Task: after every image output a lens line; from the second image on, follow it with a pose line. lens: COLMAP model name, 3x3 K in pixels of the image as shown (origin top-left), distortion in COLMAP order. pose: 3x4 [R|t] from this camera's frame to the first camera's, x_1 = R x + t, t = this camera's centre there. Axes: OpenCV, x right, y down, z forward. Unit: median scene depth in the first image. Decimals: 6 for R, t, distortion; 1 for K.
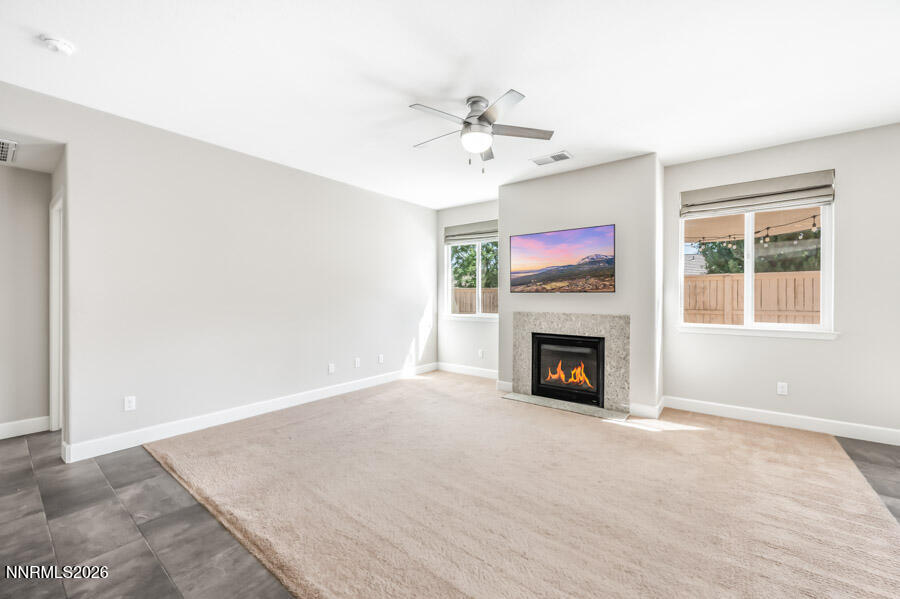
lens RADIAL K [[361.8, 0, 450.0], [0, 361.8, 299.5], [0, 0, 1]] dist [0.000642, 0.000224]
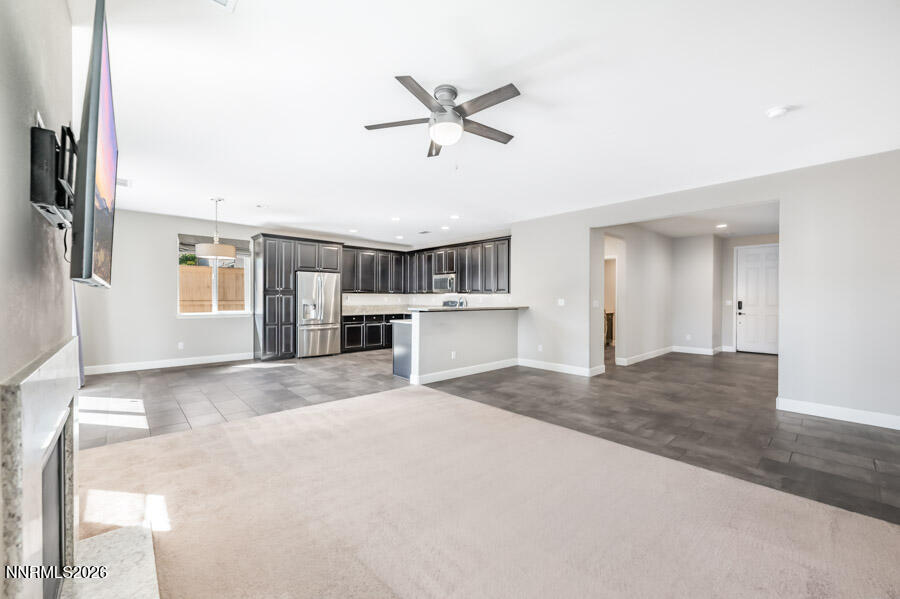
lens RADIAL K [[361.8, 0, 450.0], [0, 361.8, 299.5], [0, 0, 1]] dist [0.000642, 0.000224]
pose [[-0.991298, -0.012156, 0.131073, -0.044845], [-0.008186, 0.999493, 0.030784, -0.017170], [-0.131380, 0.029443, -0.990895, 1.335659]]
